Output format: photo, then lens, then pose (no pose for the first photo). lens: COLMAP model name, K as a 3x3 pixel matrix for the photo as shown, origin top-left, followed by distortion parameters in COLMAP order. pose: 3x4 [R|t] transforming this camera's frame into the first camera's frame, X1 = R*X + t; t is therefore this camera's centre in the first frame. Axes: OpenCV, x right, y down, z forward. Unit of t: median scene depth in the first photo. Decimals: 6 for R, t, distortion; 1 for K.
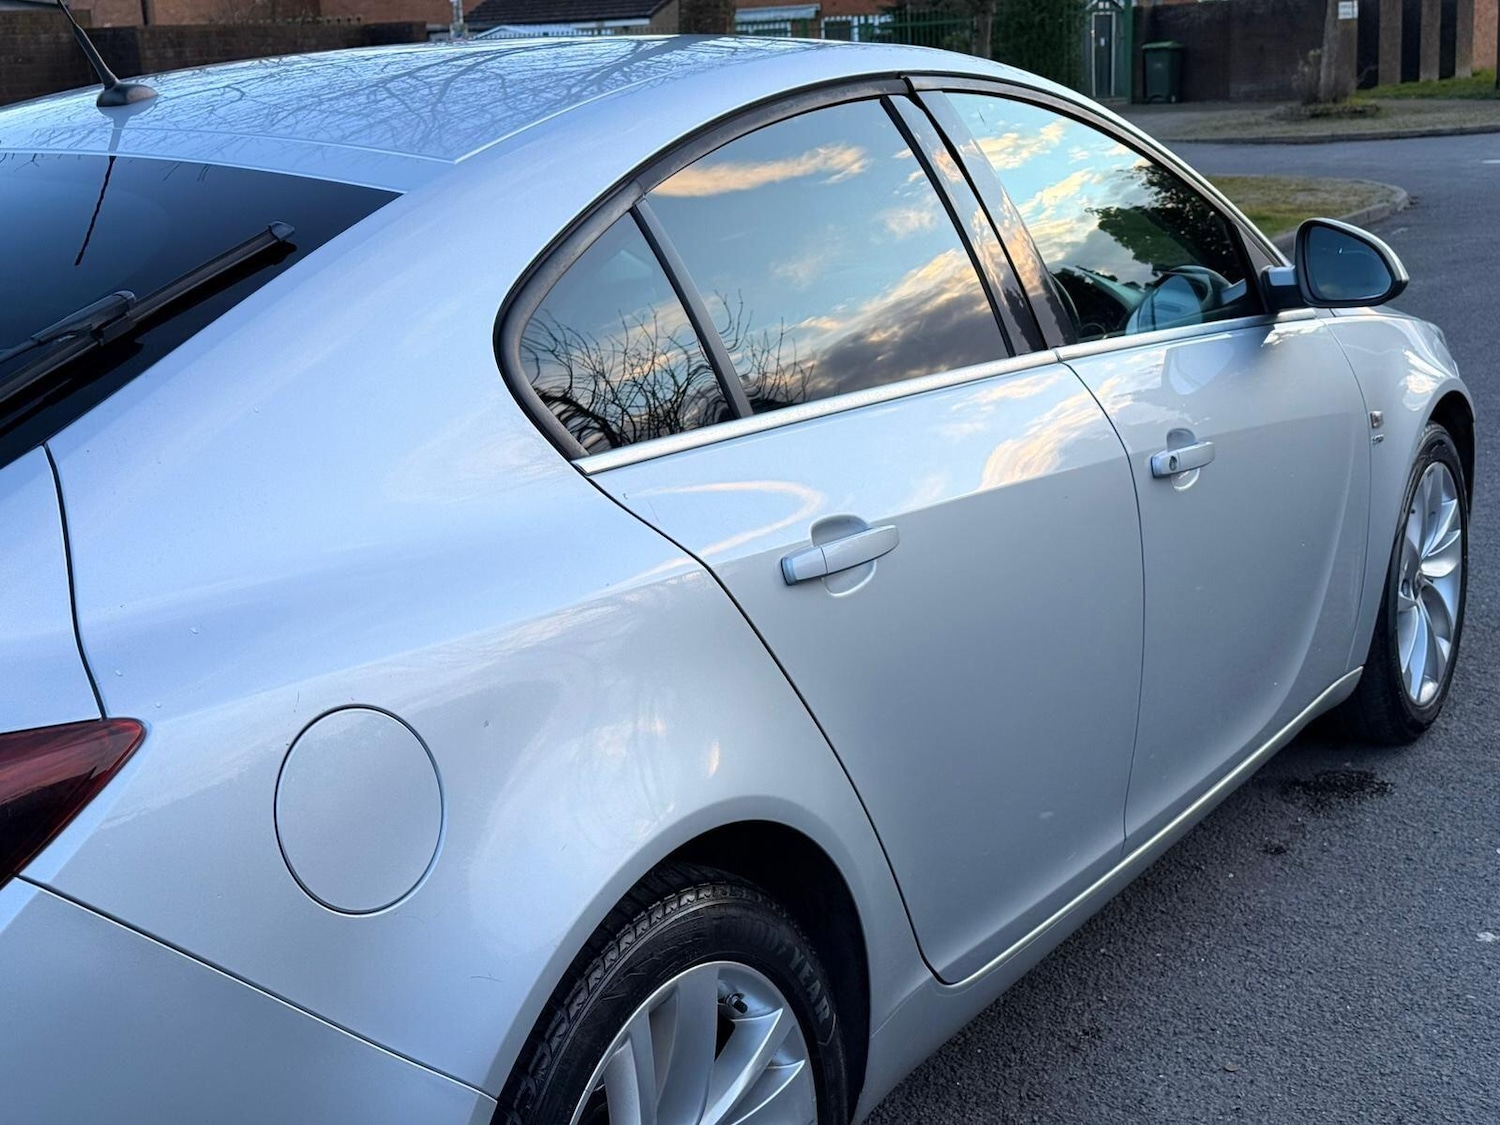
lens RADIAL K [[2109.9, 0, 774.0], [0, 2109.9, 570.6], [0, 0, 1]] dist [0.091094, 0.000000]
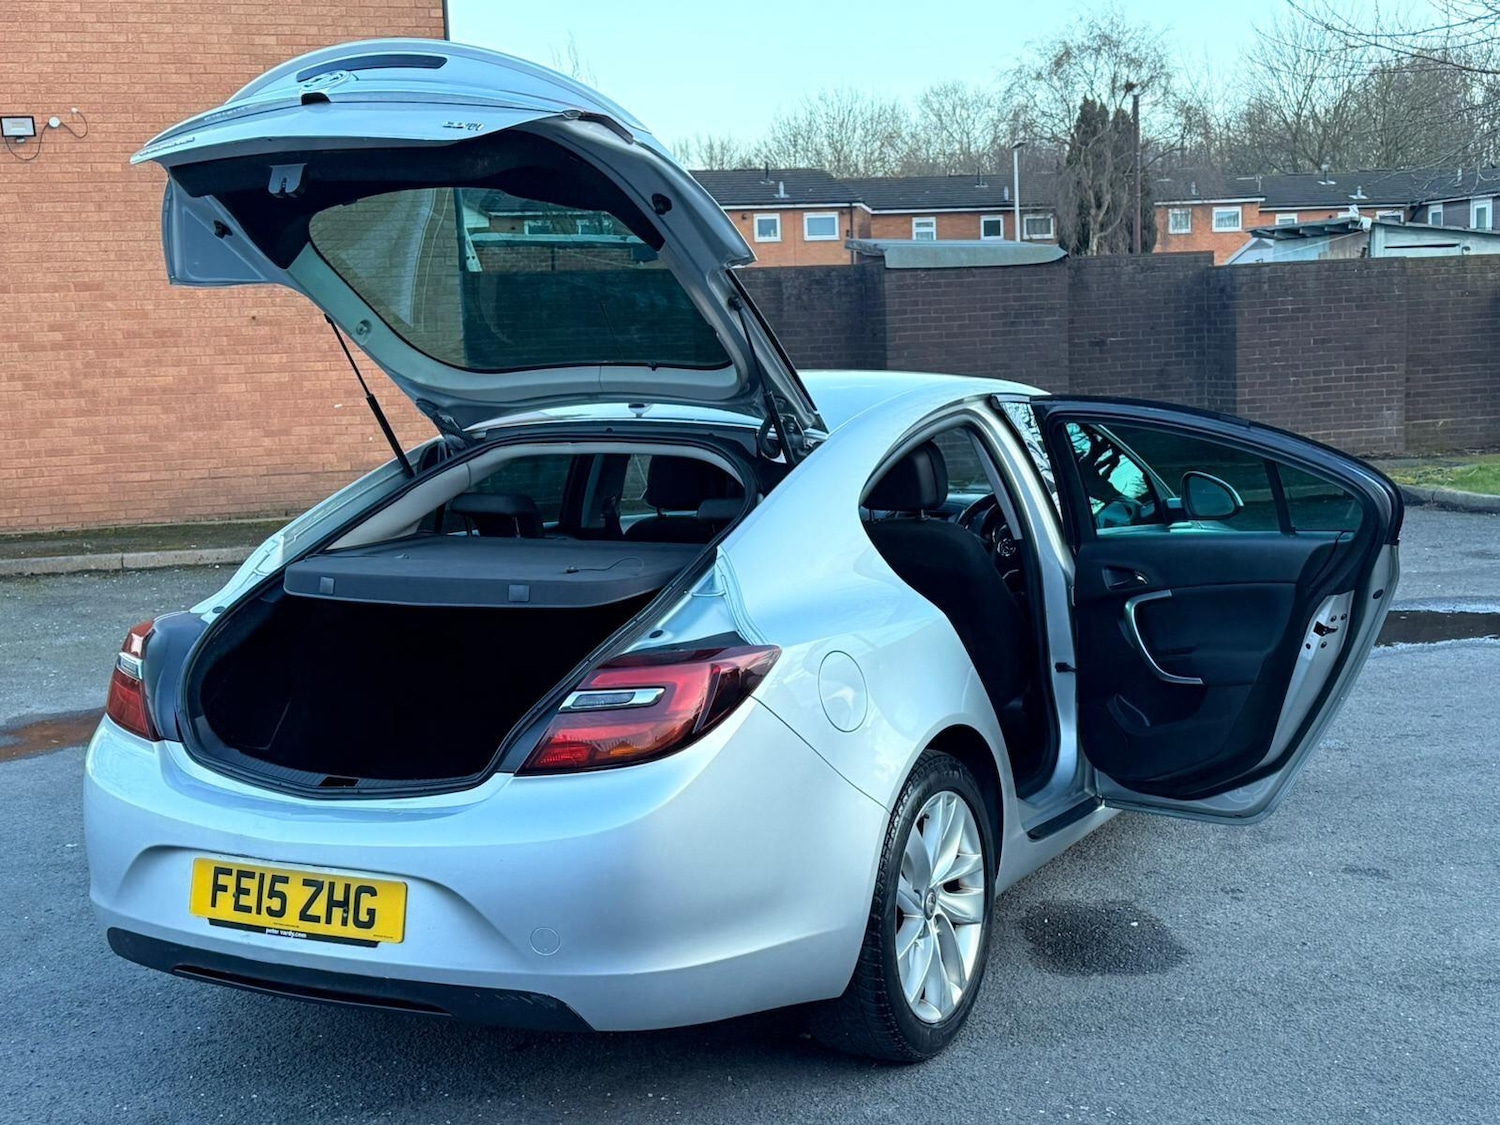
lens RADIAL K [[1934.8, 0, 755.9], [0, 1934.8, 556.1], [0, 0, 1]] dist [0.105236, 0.000000]
pose [[0.998785, 0.014936, 0.046959, -0.192312], [-0.009152, 0.992604, -0.121048, 0.109618], [-0.048420, 0.120471, 0.991535, -0.610526]]
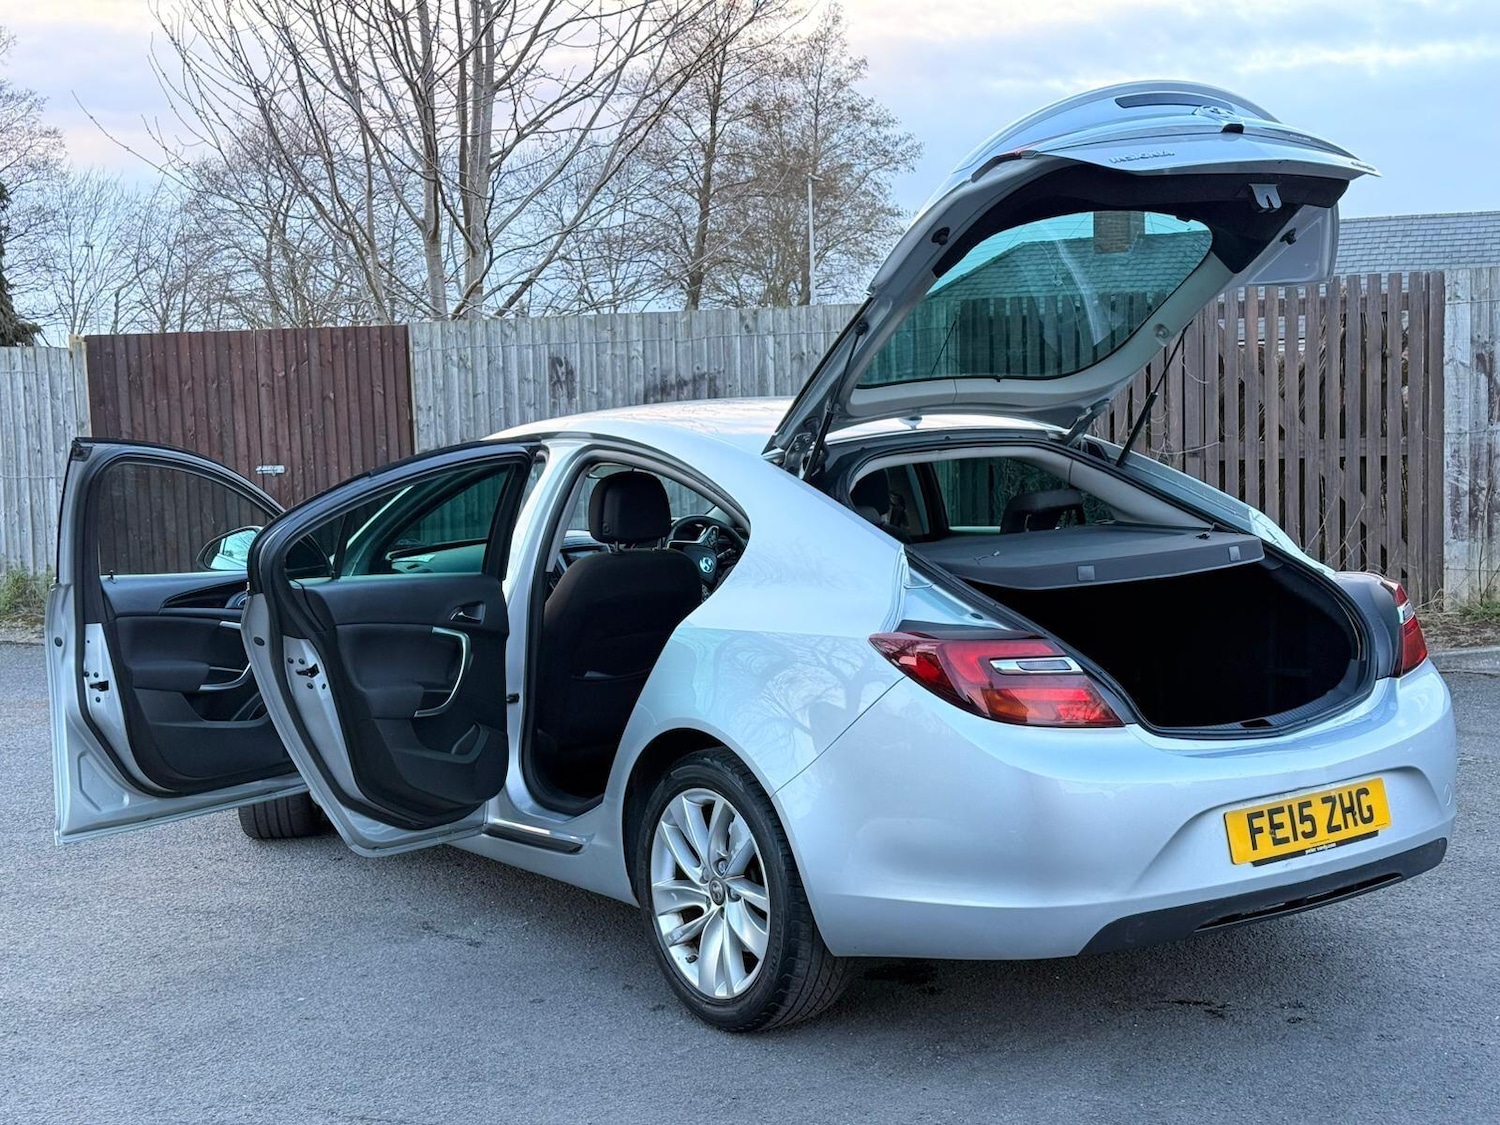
lens RADIAL K [[2109.9, 0, 755.0], [0, 2109.9, 564.8], [0, 0, 1]] dist [0.091094, 0.000000]
pose [[0.400520, -0.054487, 0.914667, -1.692757], [0.228800, 0.972556, -0.042253, -0.006425], [-0.887262, 0.226199, 0.401995, 0.191450]]
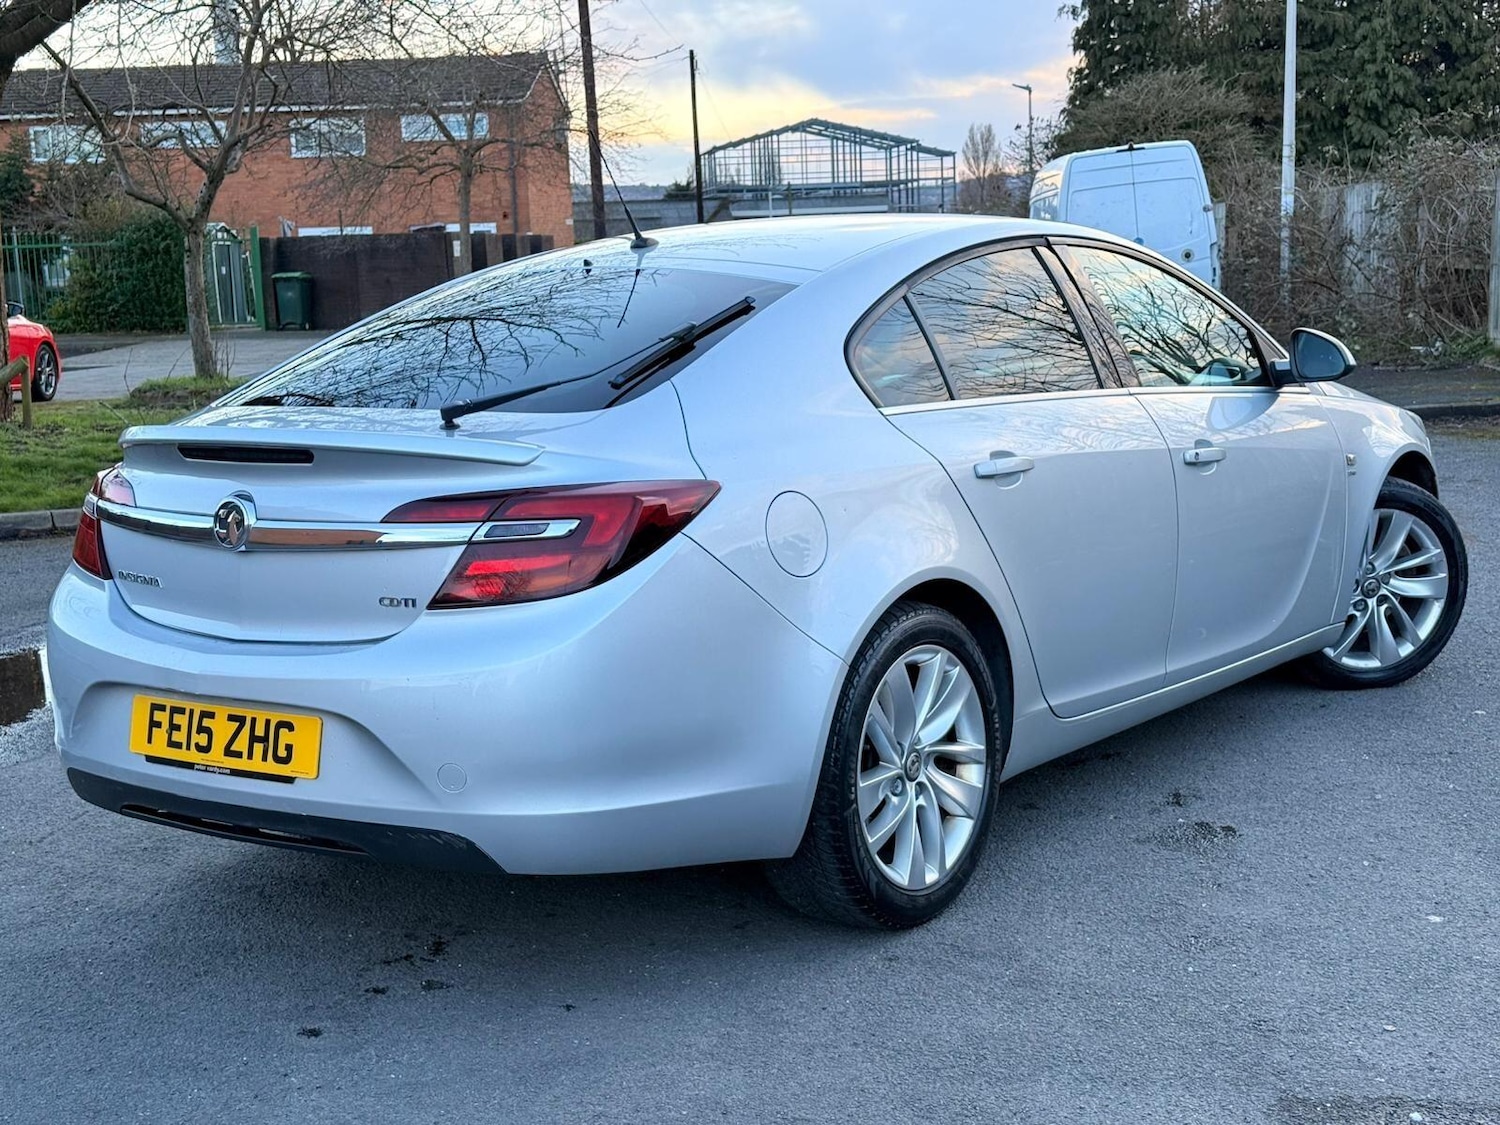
lens RADIAL K [[2109.9, 0, 755.2], [0, 2109.9, 573.2], [0, 0, 1]] dist [0.091094, 0.000000]
pose [[0.996046, 0.024921, -0.085269, -0.018858], [-0.031768, 0.996296, -0.079909, 0.162354], [0.082962, 0.082302, 0.993148, -0.626548]]
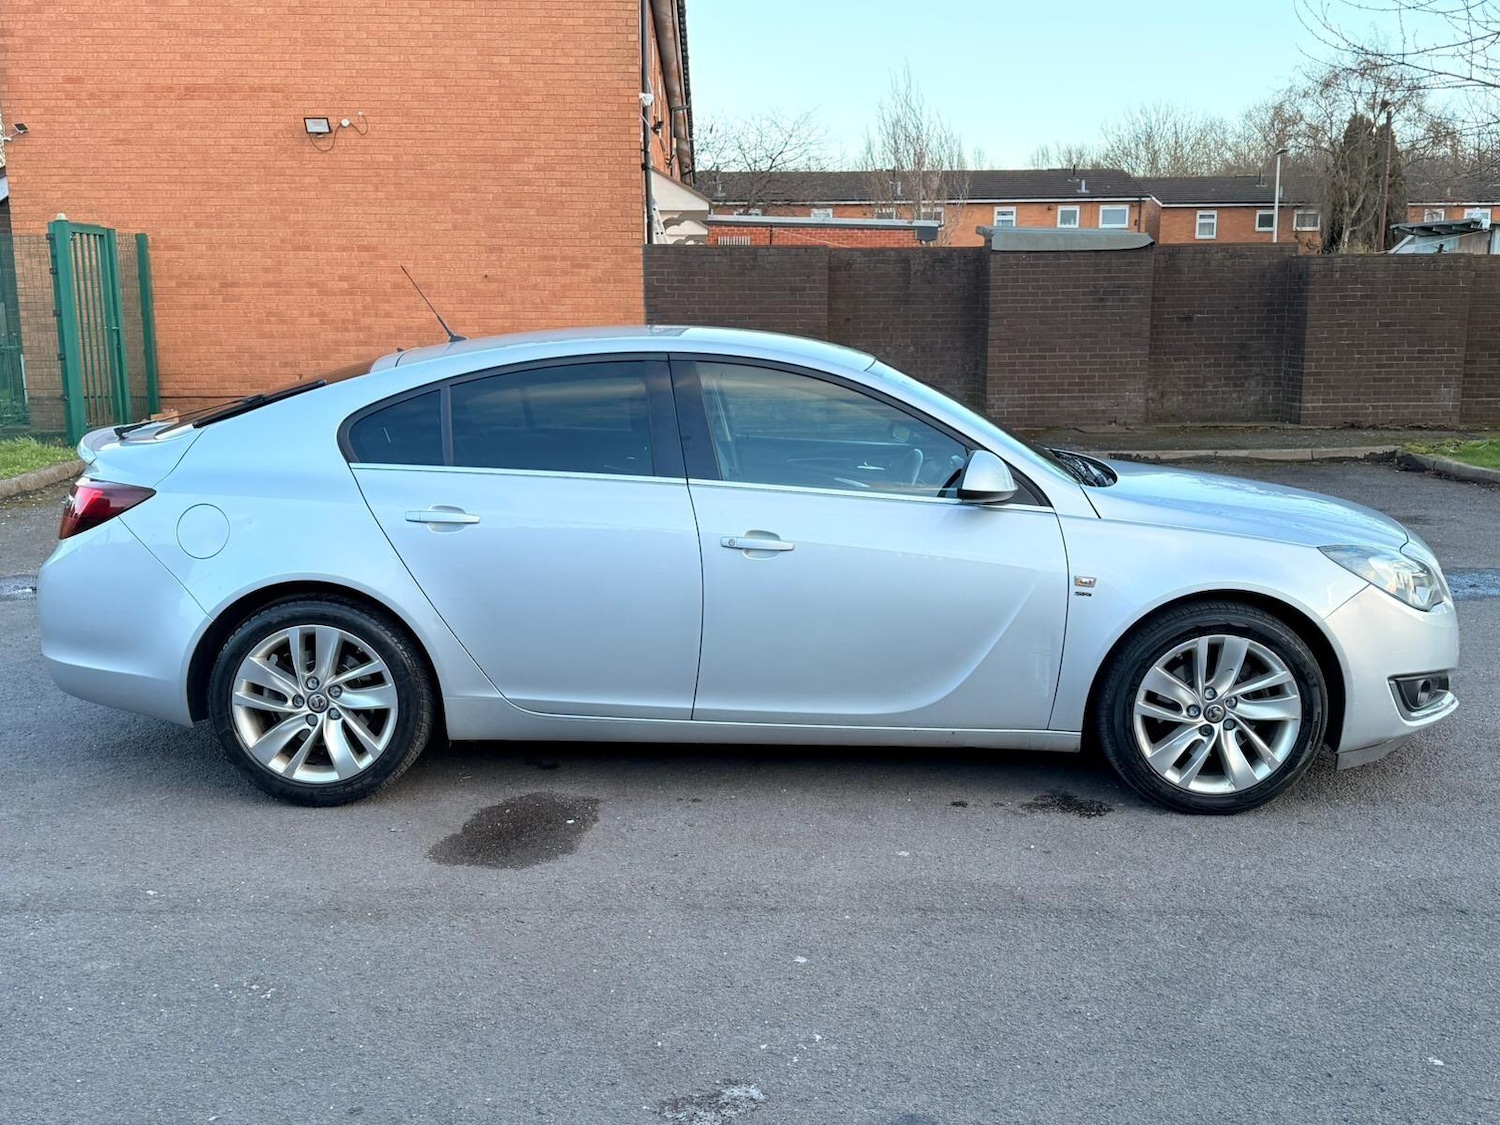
lens RADIAL K [[1469.8, 0, 764.1], [0, 1469.8, 571.3], [0, 0, 1]] dist [0.062070, 0.000000]
pose [[0.981409, 0.087855, -0.170642, 0.507825], [-0.096087, 0.994545, -0.040579, 0.025906], [0.166146, 0.056221, 0.984497, -0.390071]]
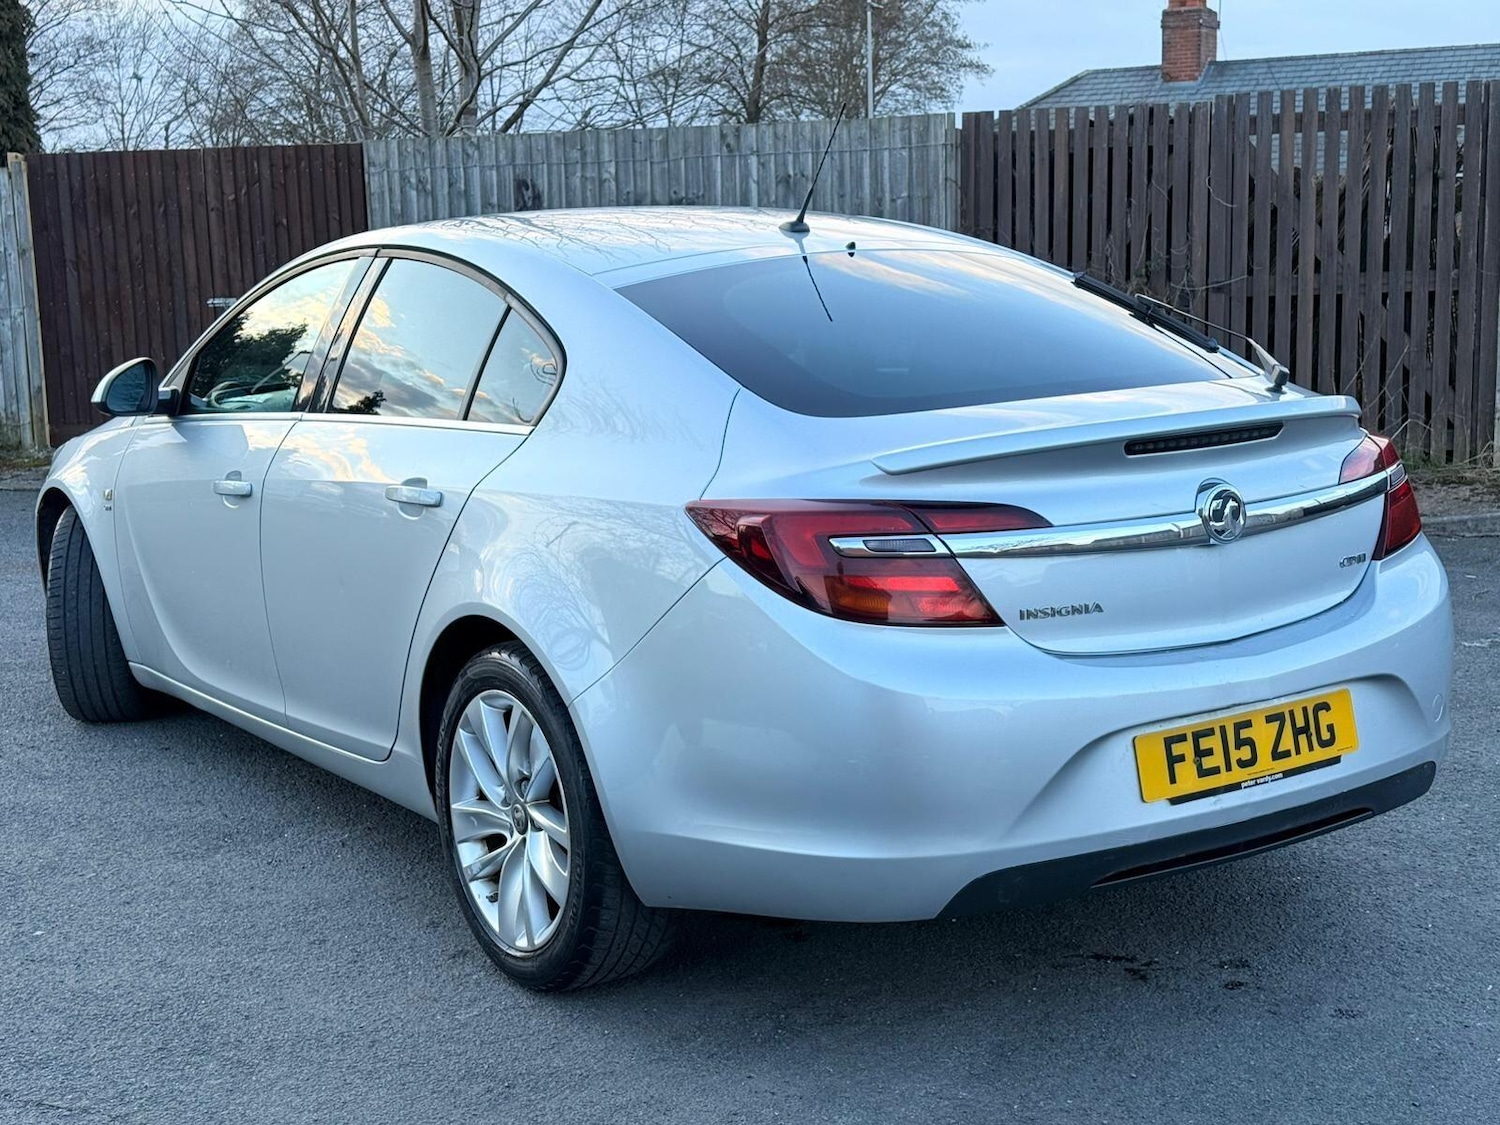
lens RADIAL K [[2109.9, 0, 759.7], [0, 2109.9, 570.0], [0, 0, 1]] dist [0.091094, 0.000000]
pose [[0.430530, -0.119421, 0.894641, -1.373680], [0.220494, 0.975092, 0.024051, 0.011305], [-0.875229, 0.186908, 0.446138, 0.186108]]
